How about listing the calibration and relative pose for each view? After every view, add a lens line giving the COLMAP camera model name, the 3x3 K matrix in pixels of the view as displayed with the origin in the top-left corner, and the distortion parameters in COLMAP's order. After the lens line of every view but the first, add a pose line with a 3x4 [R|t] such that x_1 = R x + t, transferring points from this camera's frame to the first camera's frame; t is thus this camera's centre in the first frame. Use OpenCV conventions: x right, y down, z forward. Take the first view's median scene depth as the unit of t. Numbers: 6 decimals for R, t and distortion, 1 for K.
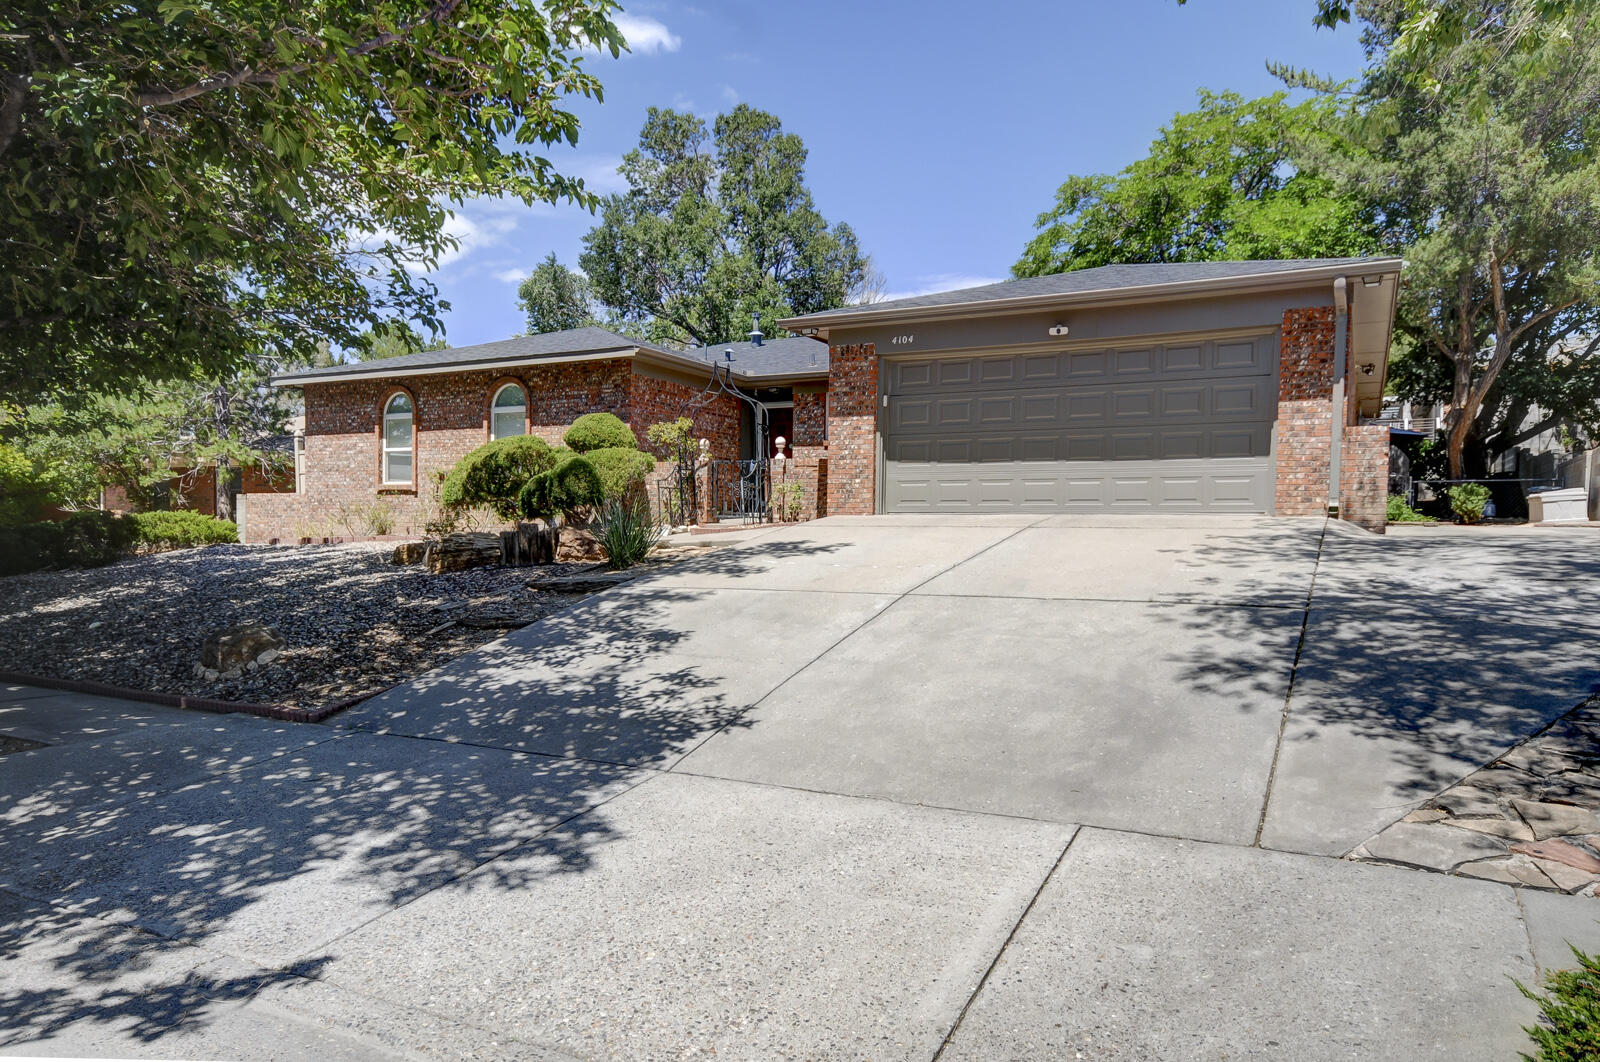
lens RADIAL K [[1002.1, 0, 797.0], [0, 1002.1, 542.6], [0, 0, 1]] dist [0.006733, 0.000194]
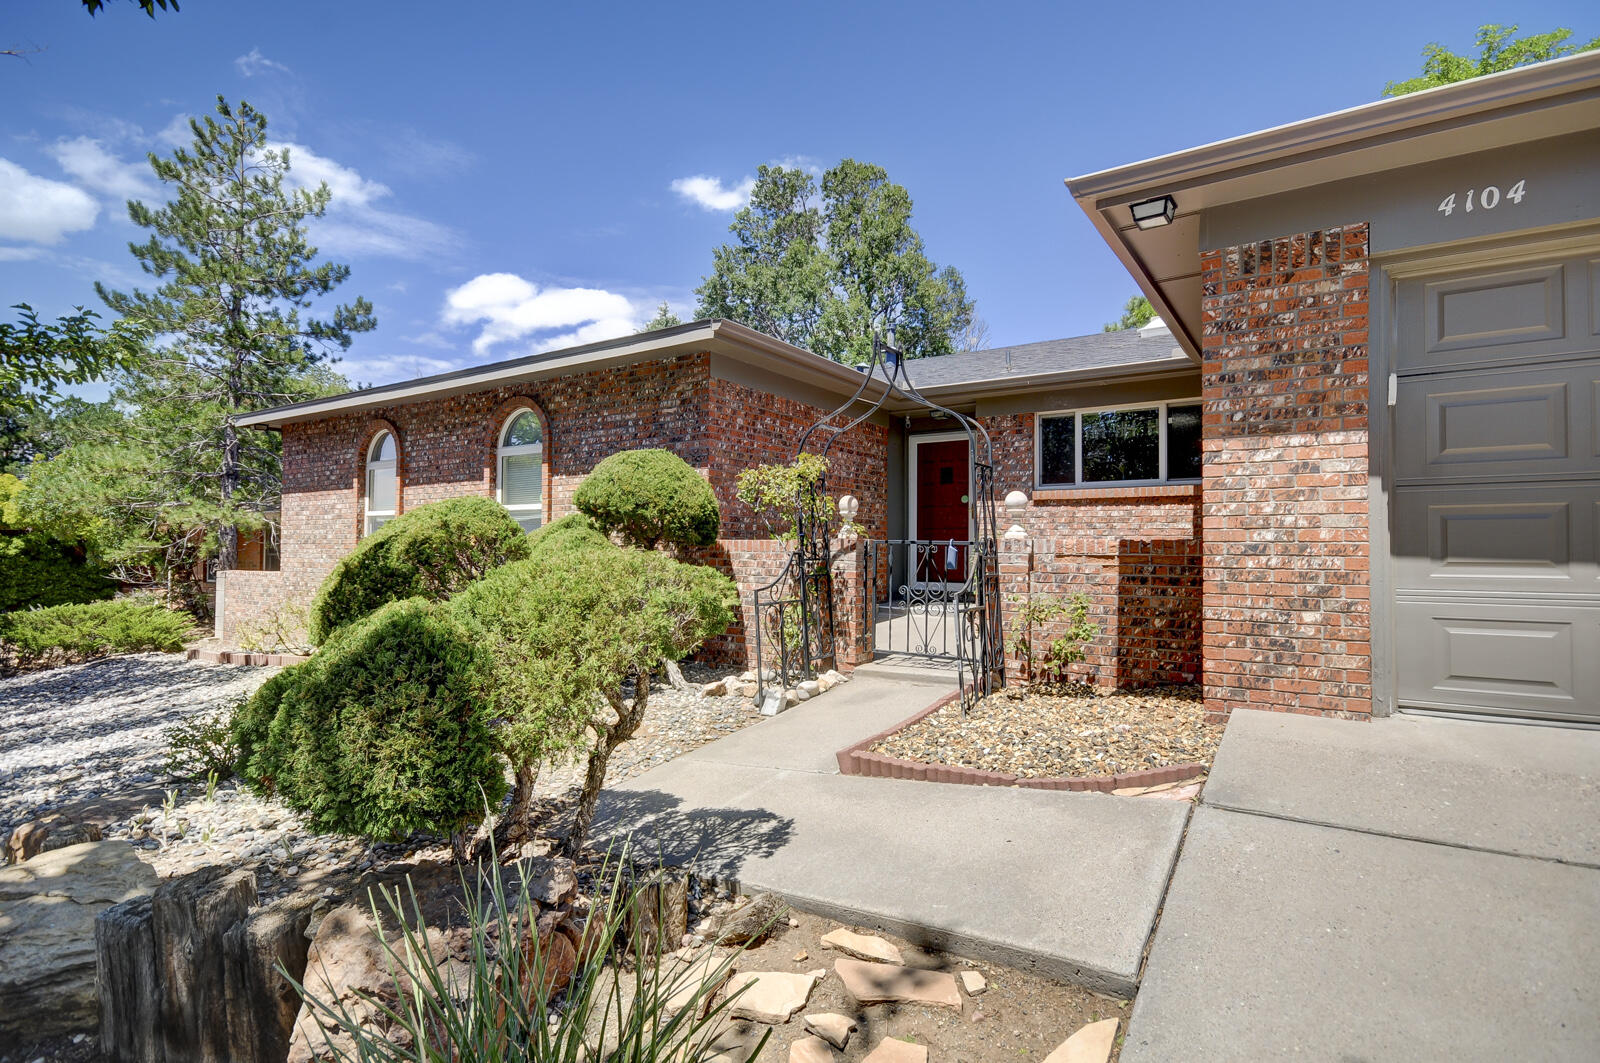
lens RADIAL K [[823.8, 0, 796.3], [0, 823.8, 529.6], [0, 0, 1]] dist [-0.000202, -0.000393]
pose [[0.994245, -0.010218, -0.106645, -0.062256], [0.005501, 0.998997, -0.044437, -0.057013], [0.106992, 0.043595, 0.993304, 0.489002]]
